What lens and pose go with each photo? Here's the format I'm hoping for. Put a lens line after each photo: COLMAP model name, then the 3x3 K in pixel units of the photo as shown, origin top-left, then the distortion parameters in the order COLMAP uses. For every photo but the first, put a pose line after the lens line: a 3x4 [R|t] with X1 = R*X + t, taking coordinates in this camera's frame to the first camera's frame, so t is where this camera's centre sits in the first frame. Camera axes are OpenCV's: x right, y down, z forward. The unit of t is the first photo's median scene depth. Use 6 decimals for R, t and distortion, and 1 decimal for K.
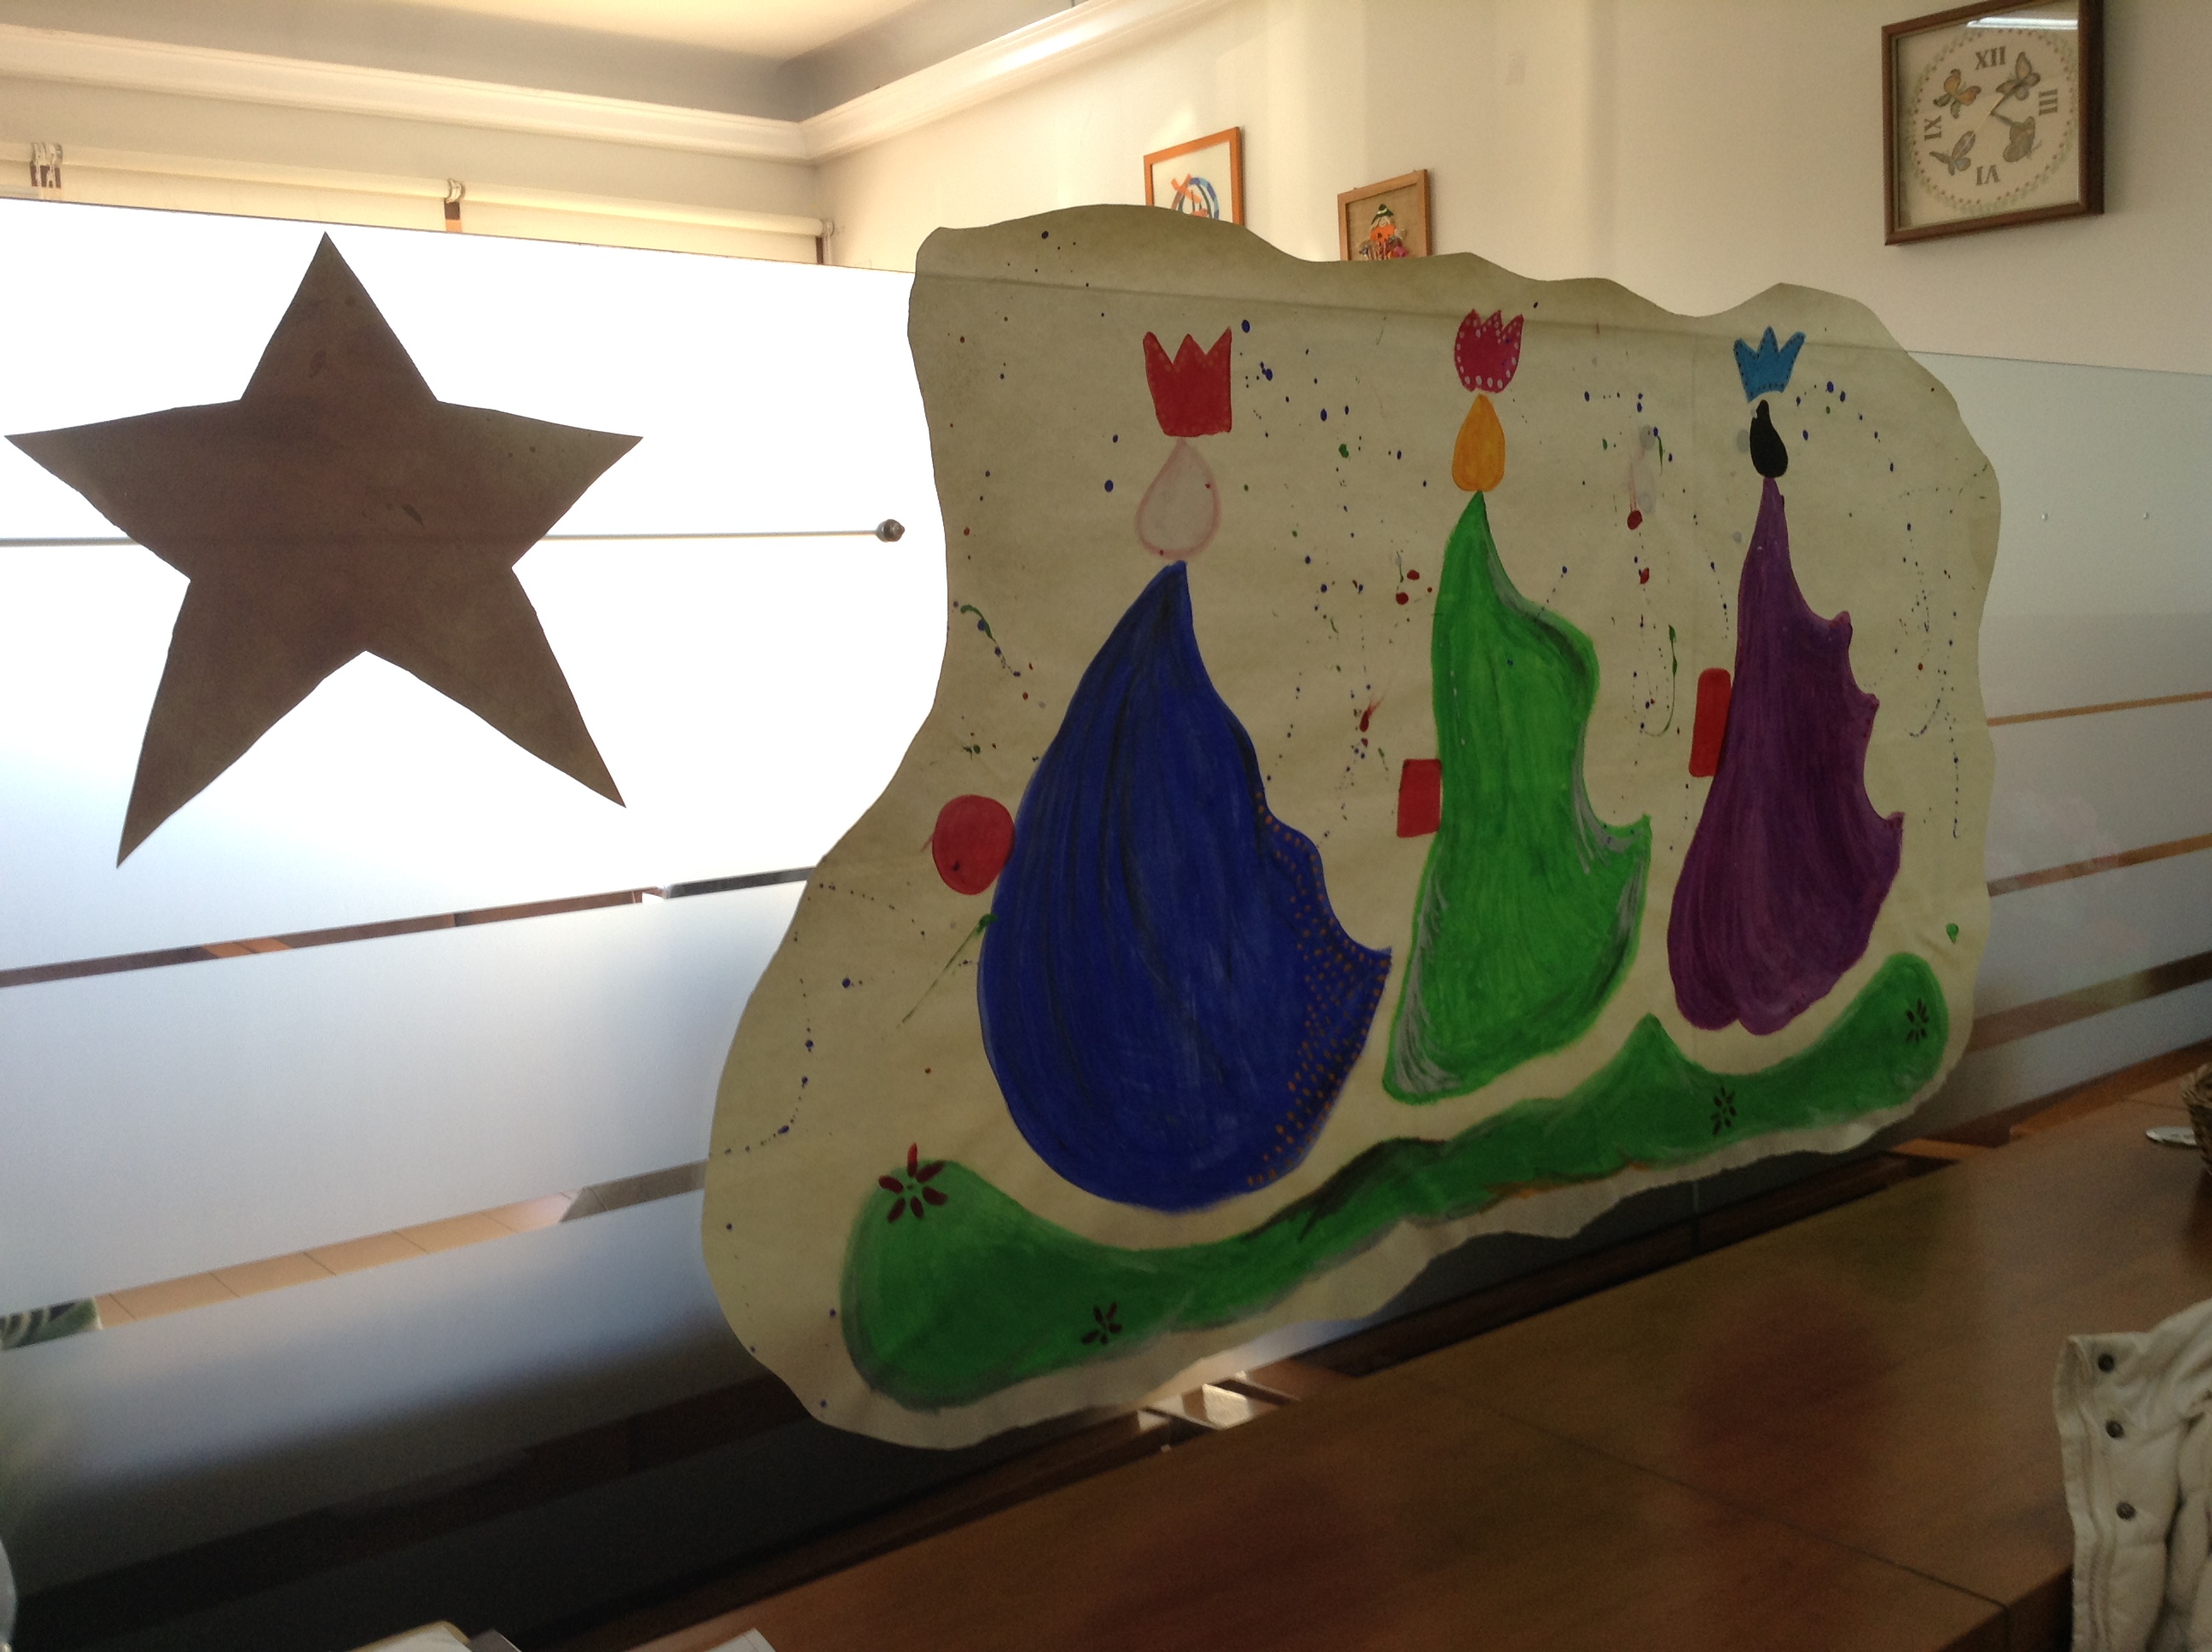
lens RADIAL K [[1929.4, 0, 1100.6], [0, 1929.4, 868.8], [0, 0, 1]] dist [0.093686, -0.175378]
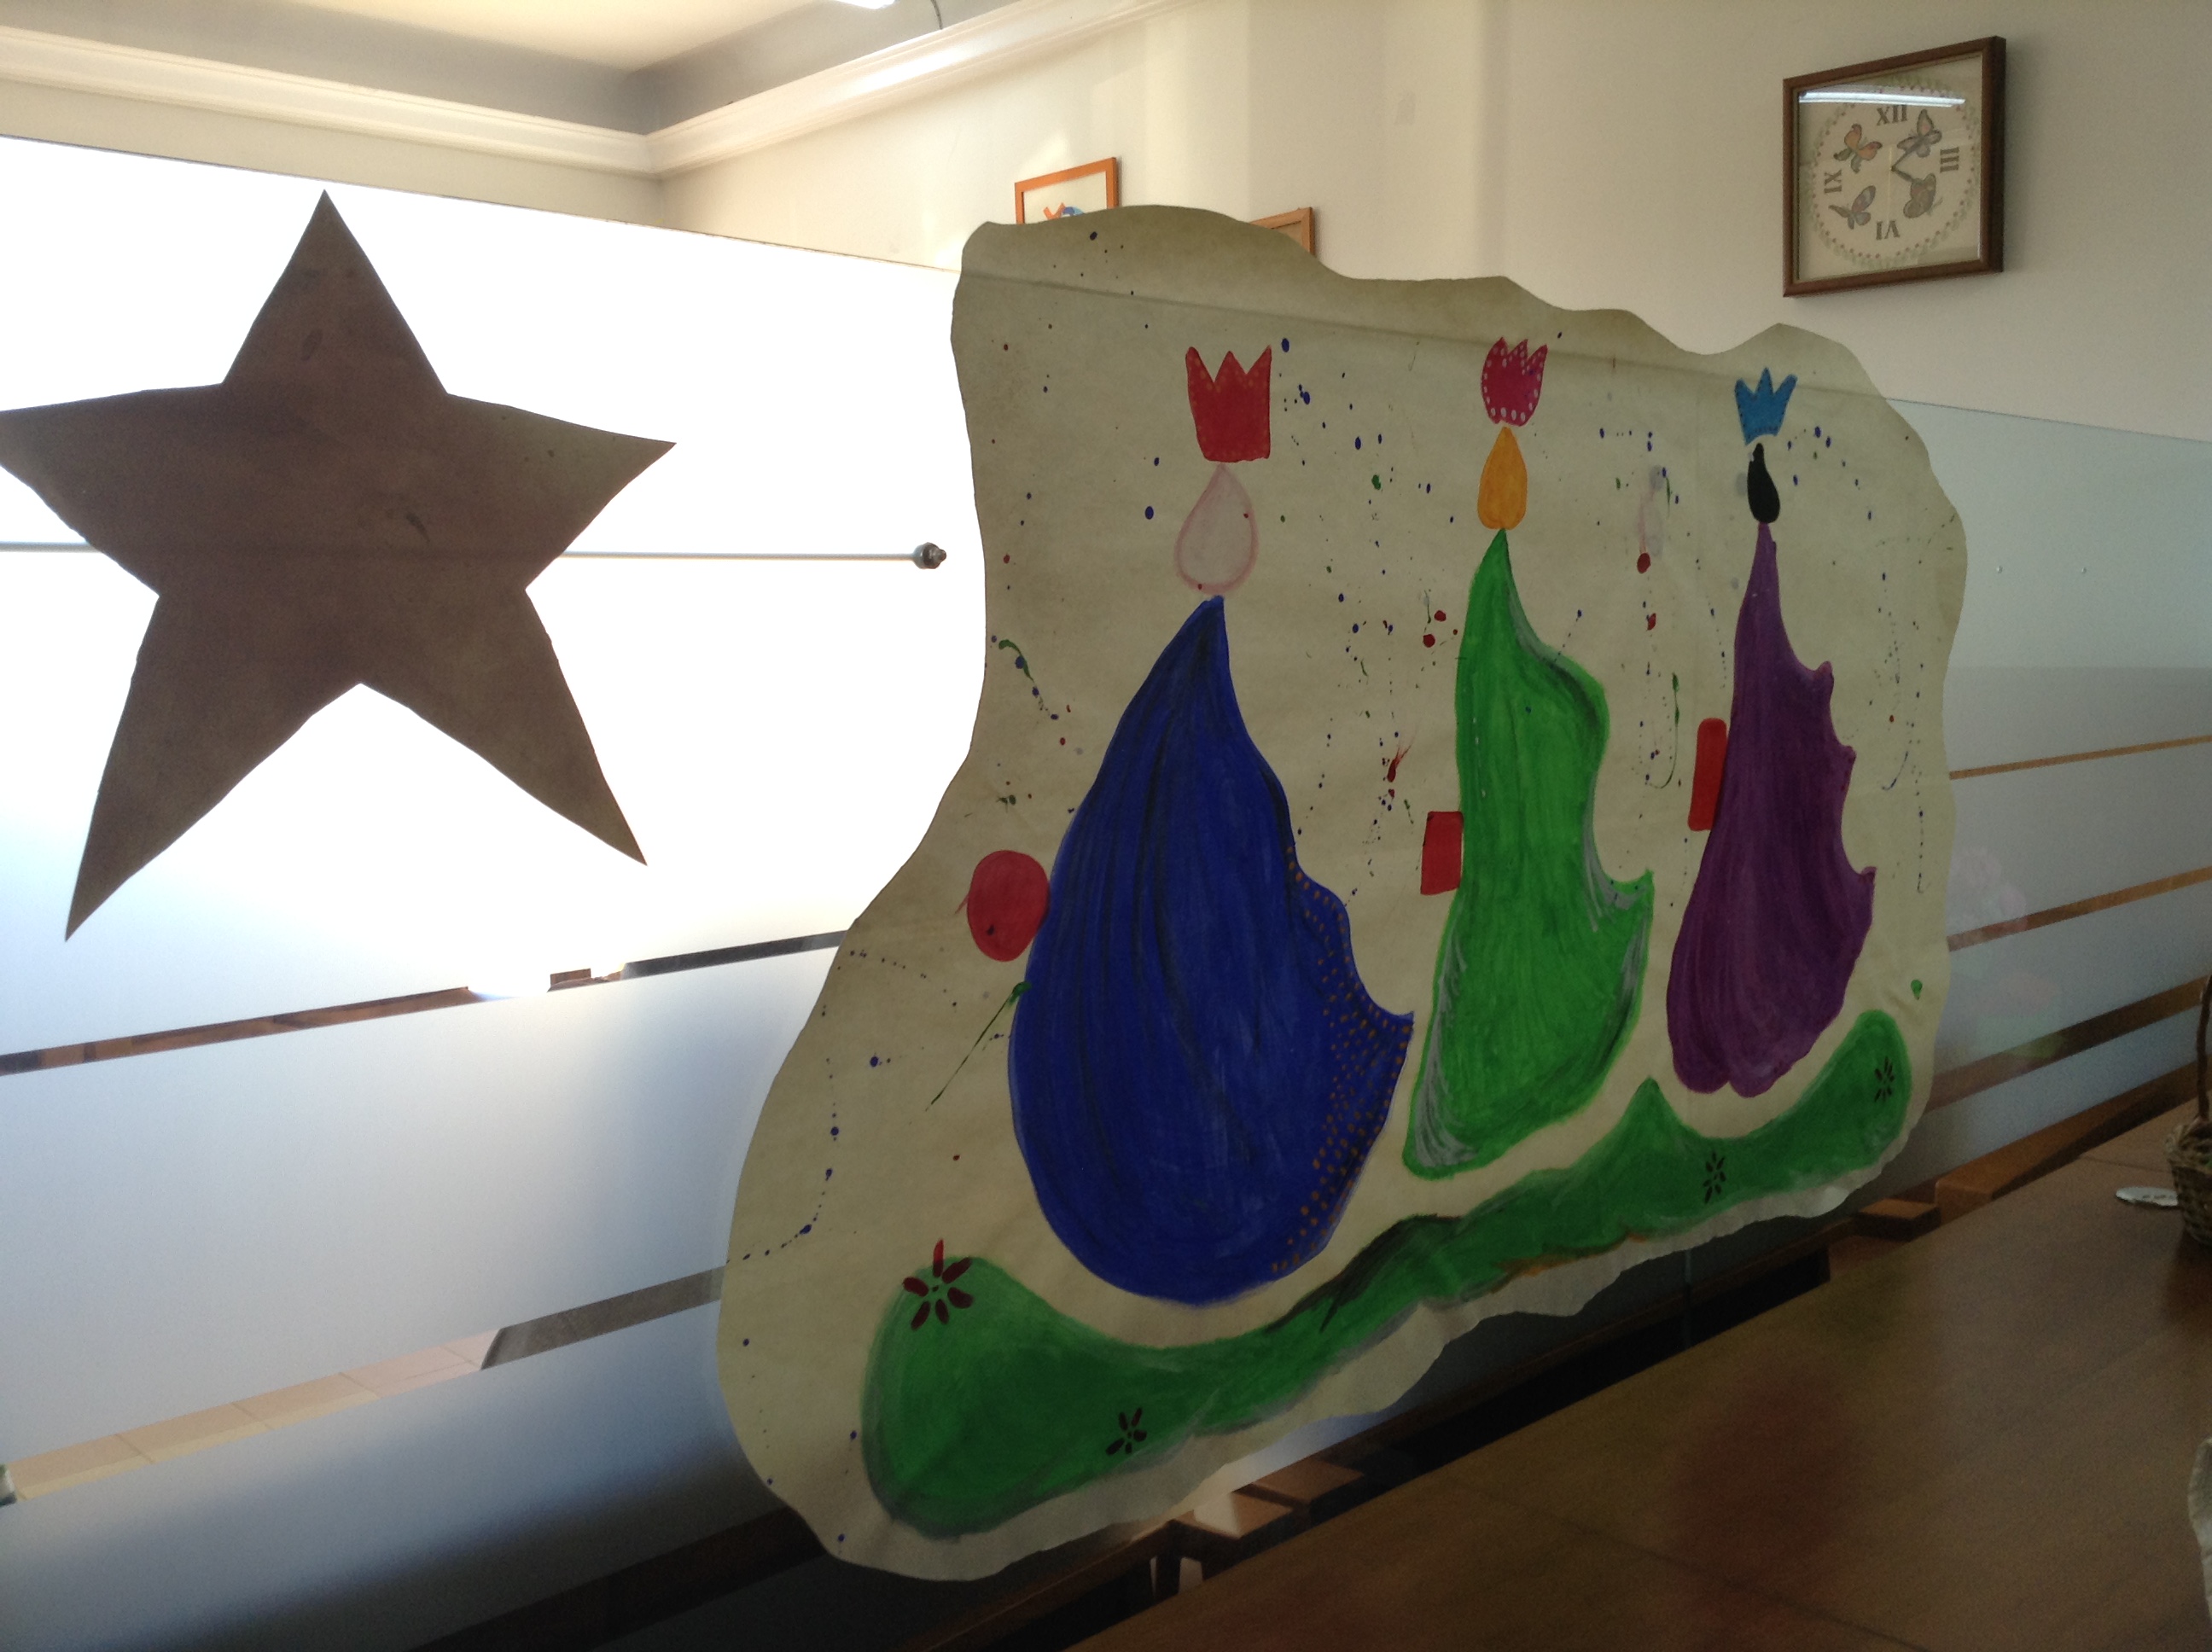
lens RADIAL K [[1929.4, 0, 1100.6], [0, 1929.4, 868.8], [0, 0, 1]] dist [0.093686, -0.175378]
pose [[0.994879, 0.005765, 0.100907, -0.095291], [-0.003978, 0.999832, -0.017899, -0.011353], [-0.100993, 0.017406, 0.994735, 0.082810]]
